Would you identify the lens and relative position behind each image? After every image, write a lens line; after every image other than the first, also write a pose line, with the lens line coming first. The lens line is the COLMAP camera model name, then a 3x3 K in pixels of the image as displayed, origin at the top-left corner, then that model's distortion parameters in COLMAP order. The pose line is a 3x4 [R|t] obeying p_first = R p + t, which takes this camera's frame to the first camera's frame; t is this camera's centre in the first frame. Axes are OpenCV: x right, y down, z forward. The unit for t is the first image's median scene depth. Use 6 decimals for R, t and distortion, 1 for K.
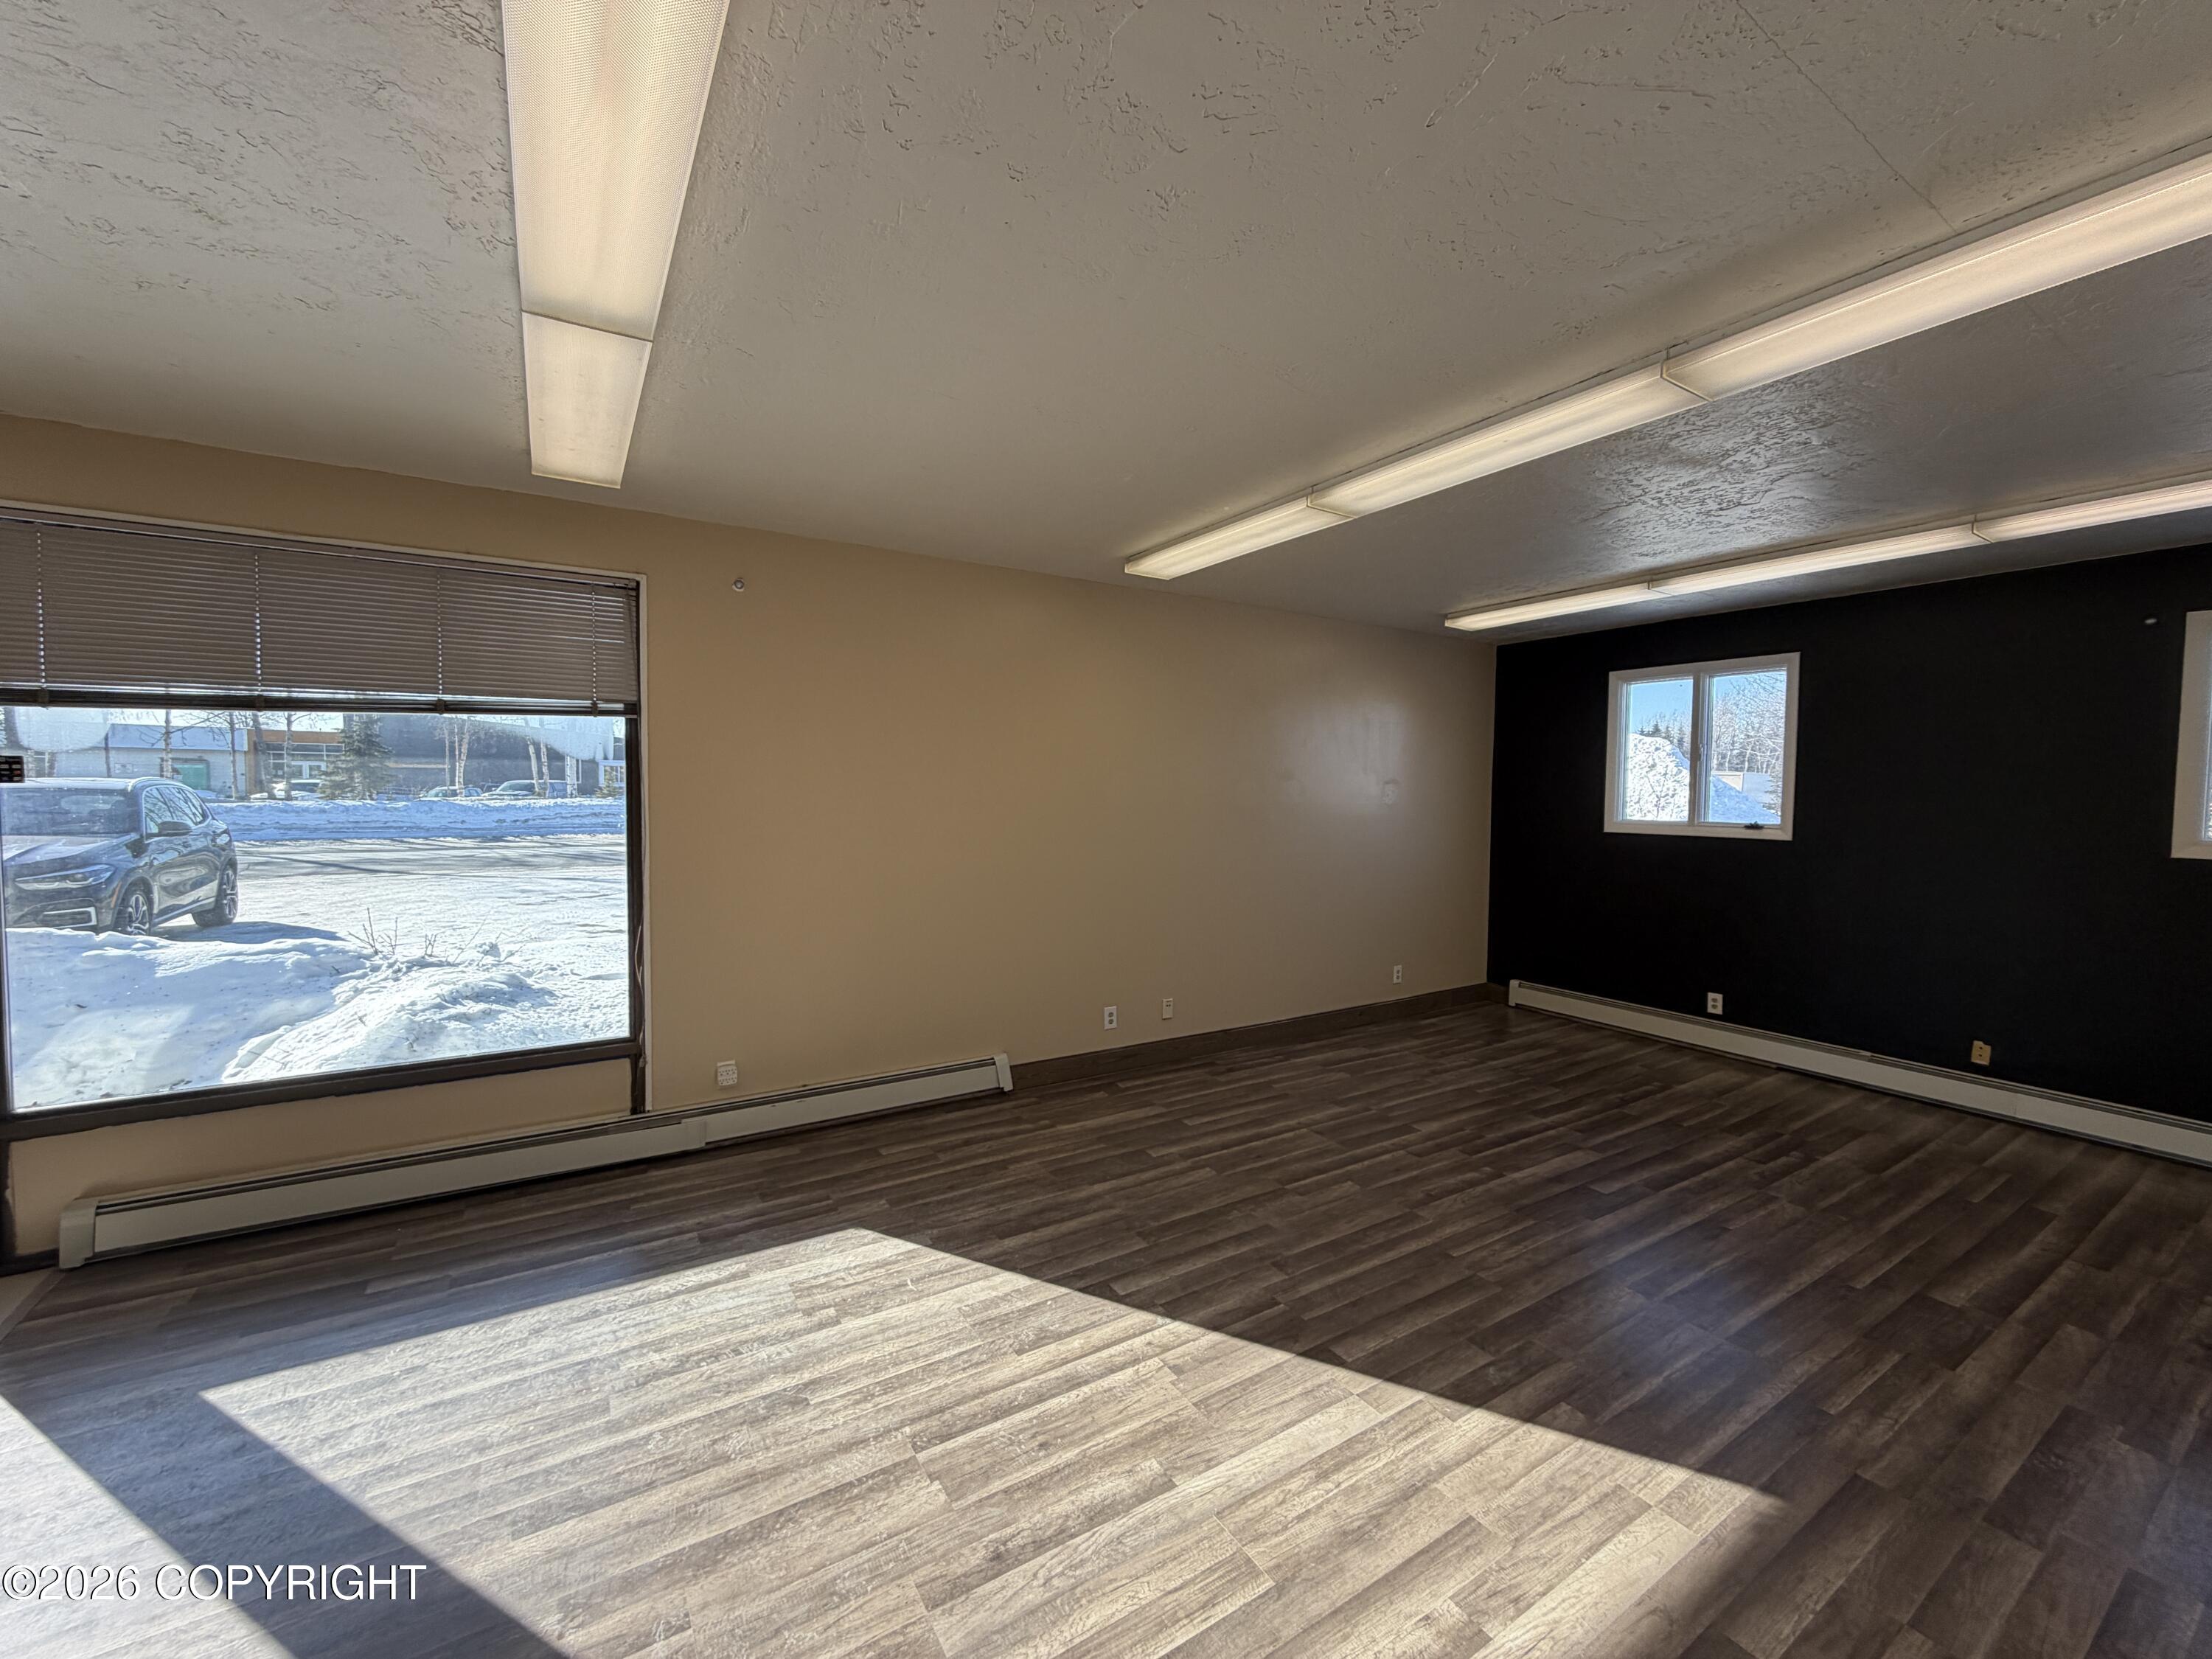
lens RADIAL K [[876.8, 0, 1102.8], [0, 876.8, 828.0], [0, 0, 1]] dist [-0.000943, 0.000182]
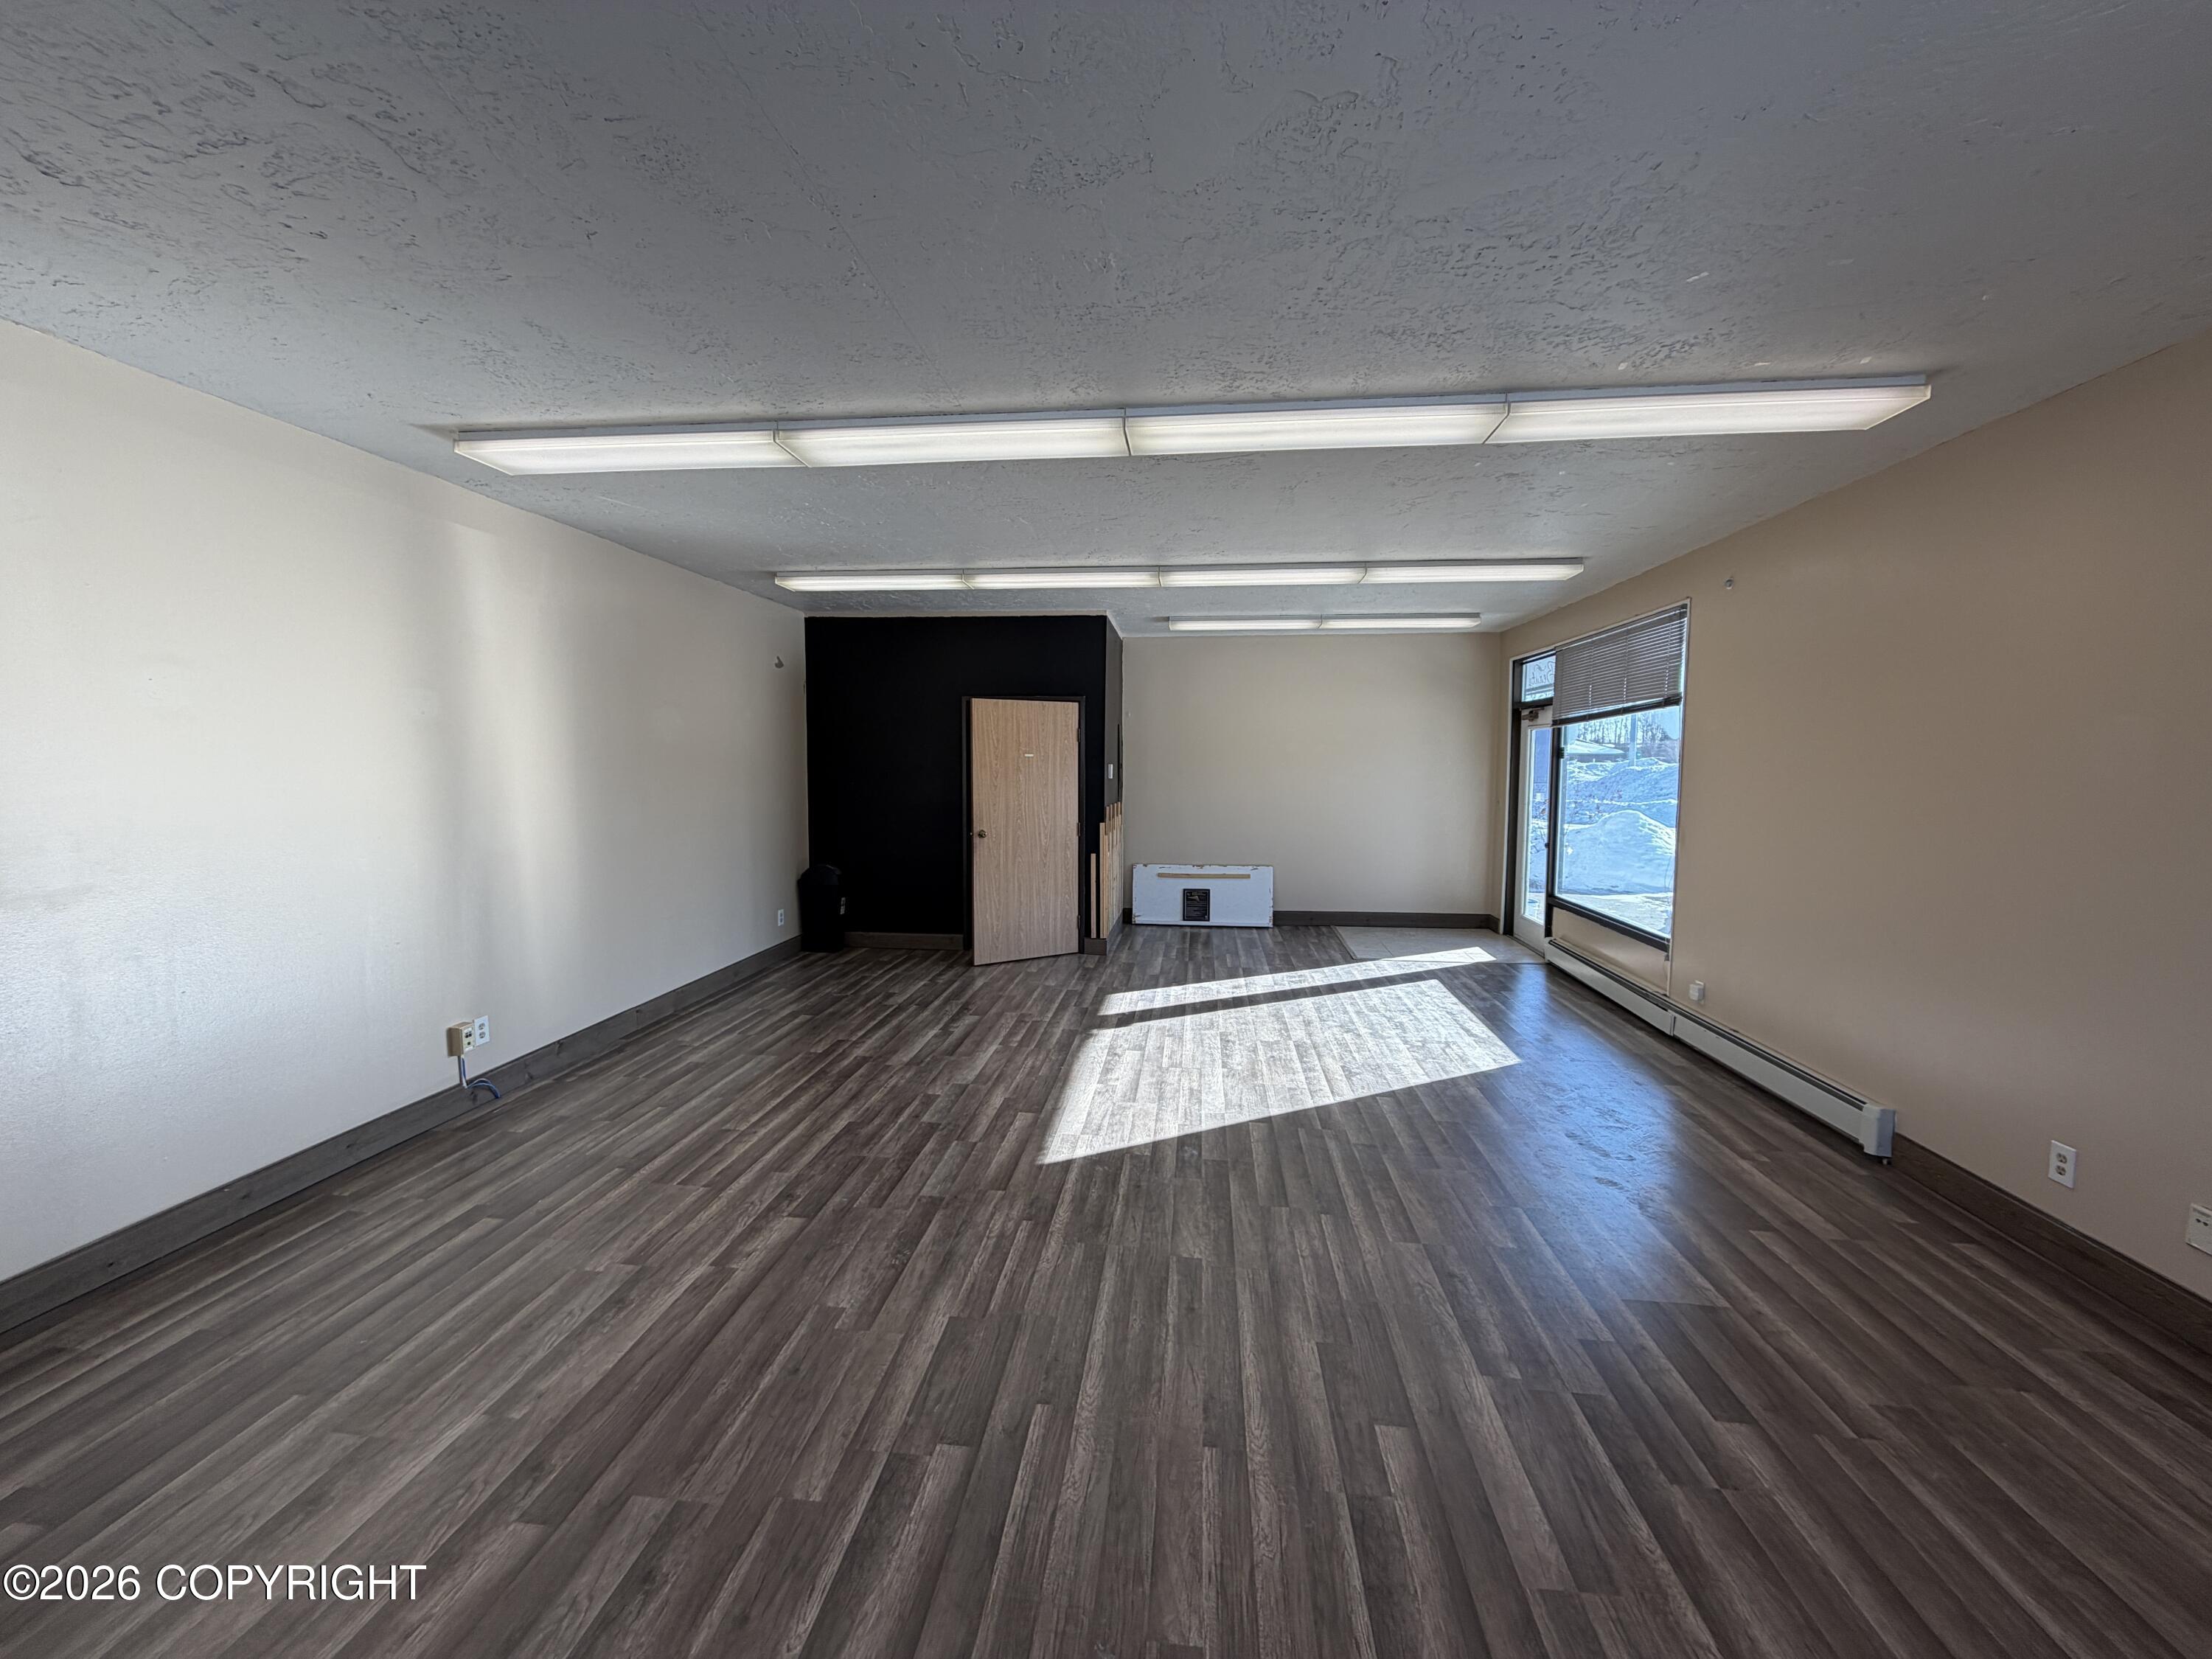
lens RADIAL K [[876.8, 0, 1105.0], [0, 876.8, 829.4], [0, 0, 1]] dist [-0.000943, 0.000182]
pose [[-0.618138, 0.047700, -0.784621, 1.308807], [-0.046652, 0.994172, 0.097192, -0.030859], [0.784684, 0.096682, -0.612310, 1.370091]]
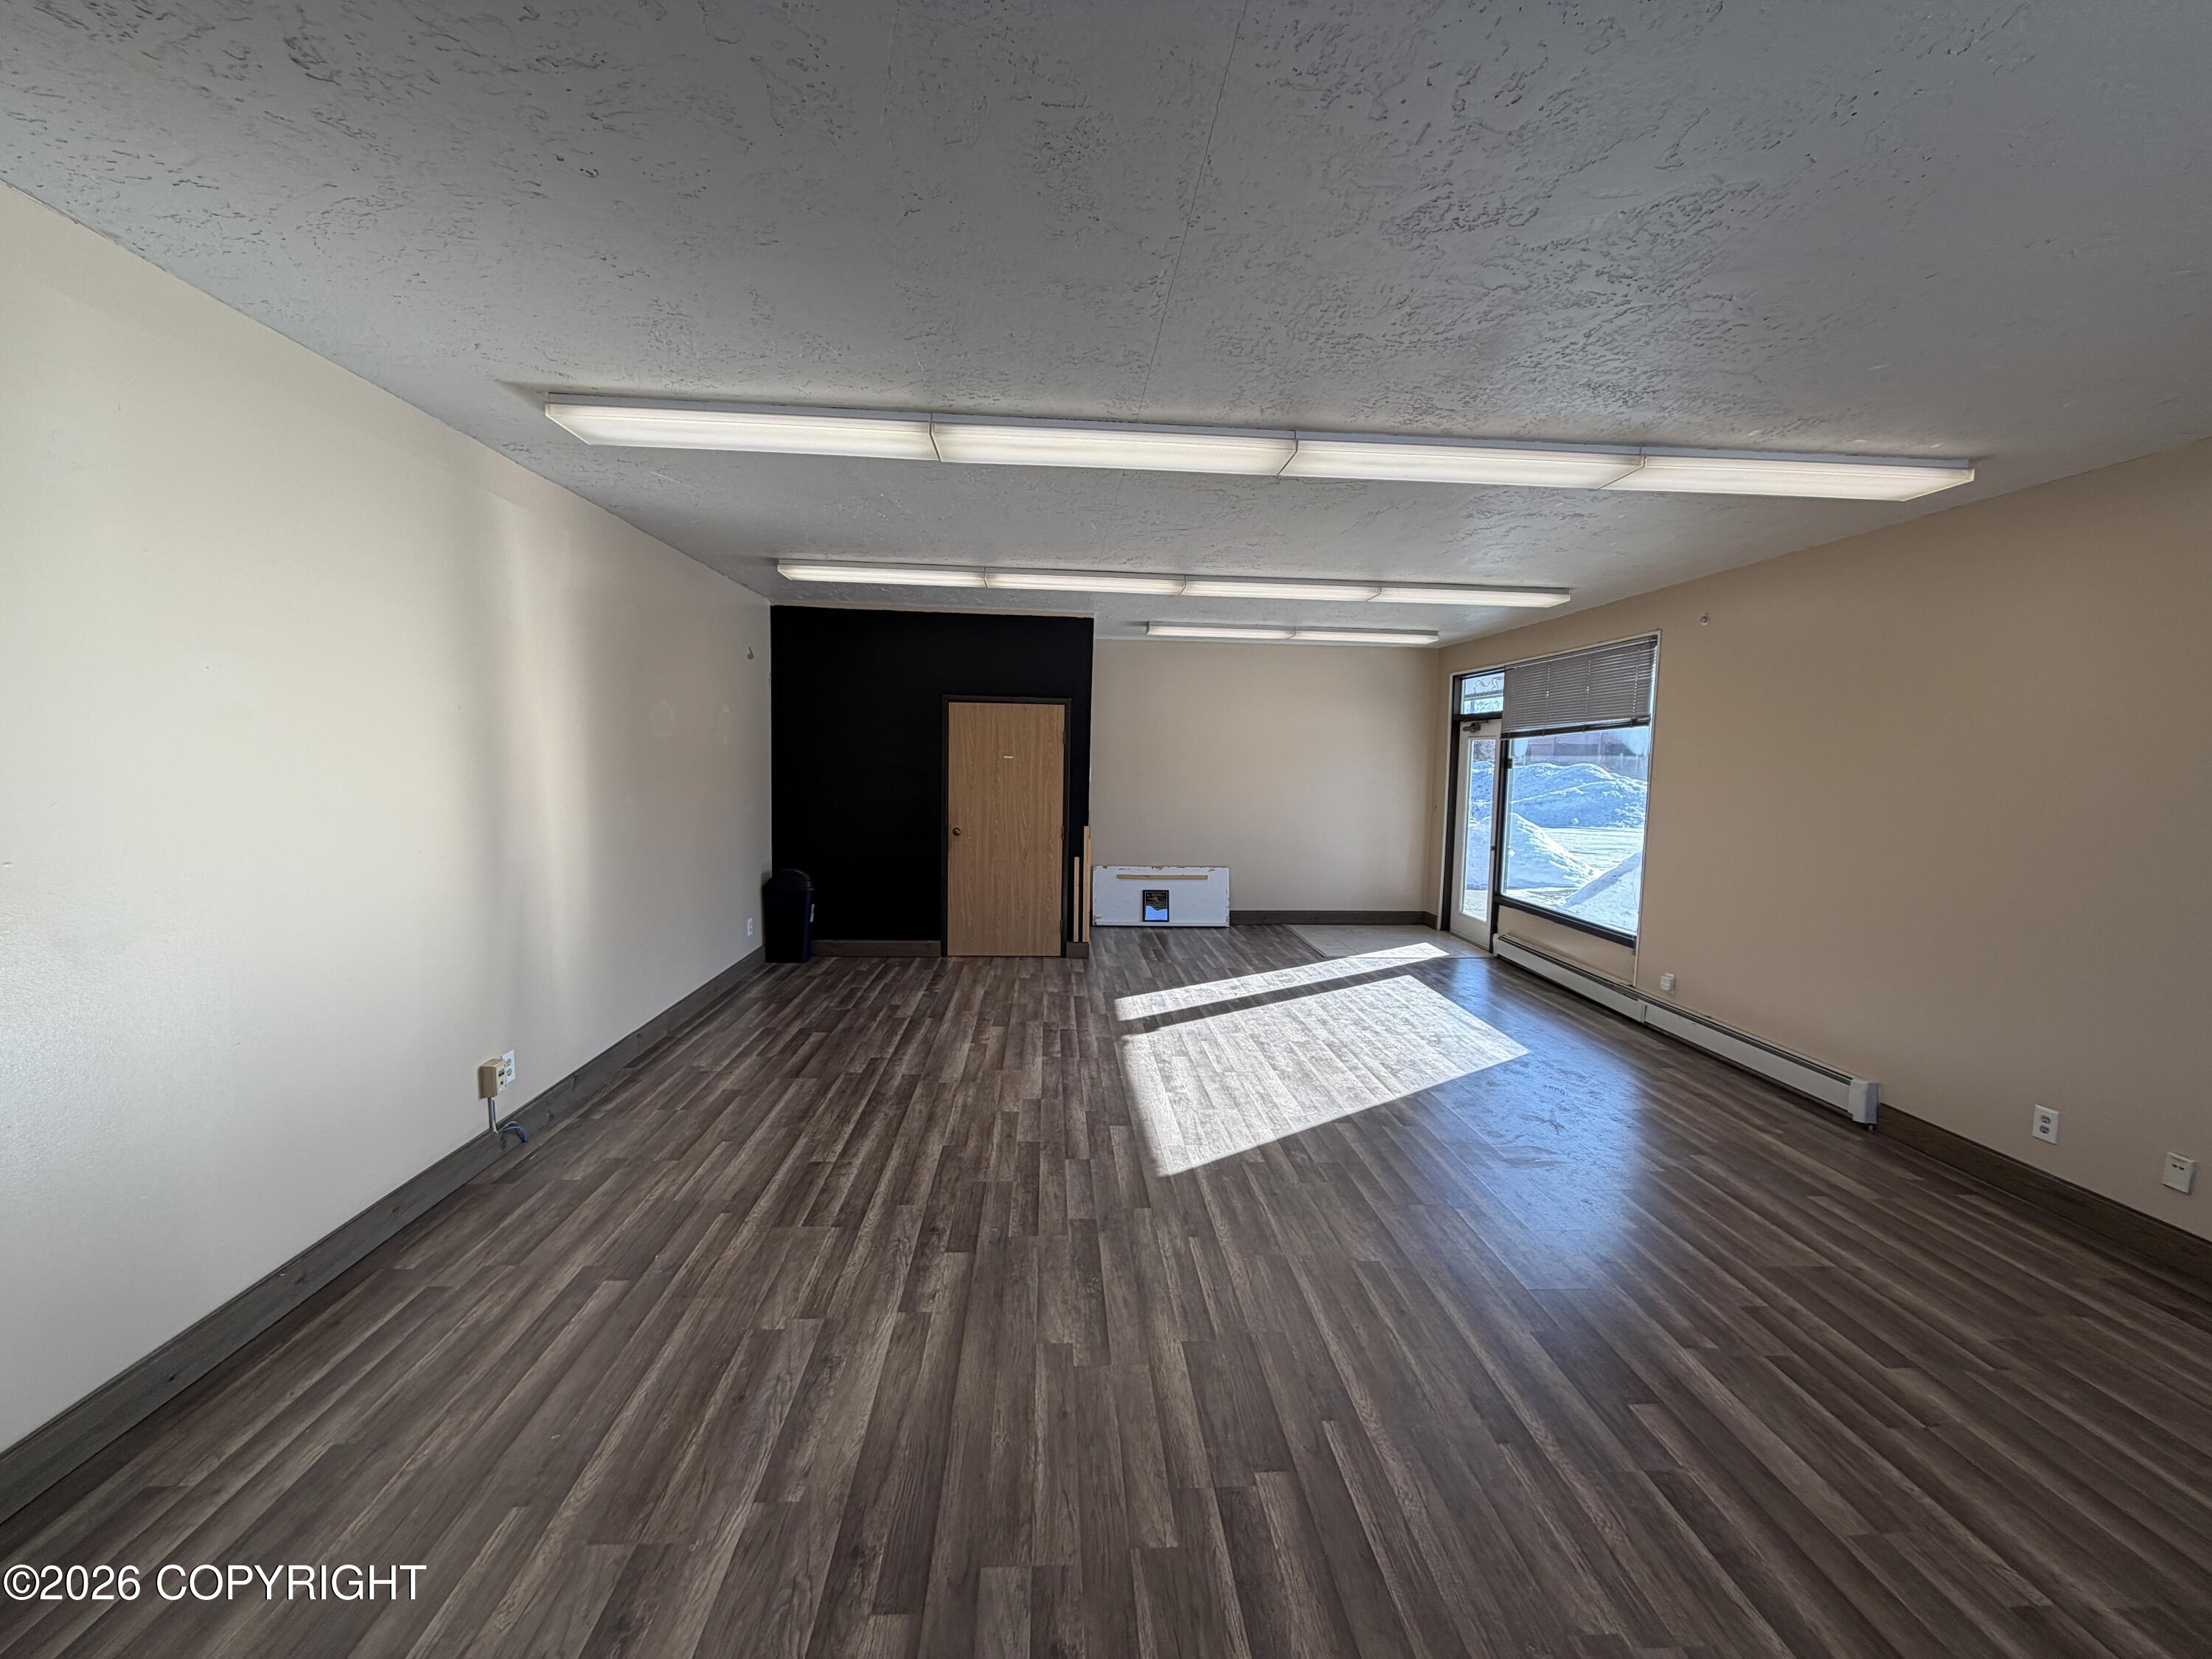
lens RADIAL K [[876.8, 0, 1105.4], [0, 876.8, 829.5], [0, 0, 1]] dist [-0.000943, 0.000182]
pose [[-0.473519, 0.051795, -0.879259, 1.497452], [-0.066376, 0.993332, 0.094261, -0.034940], [0.878279, 0.102996, -0.466924, 1.071272]]
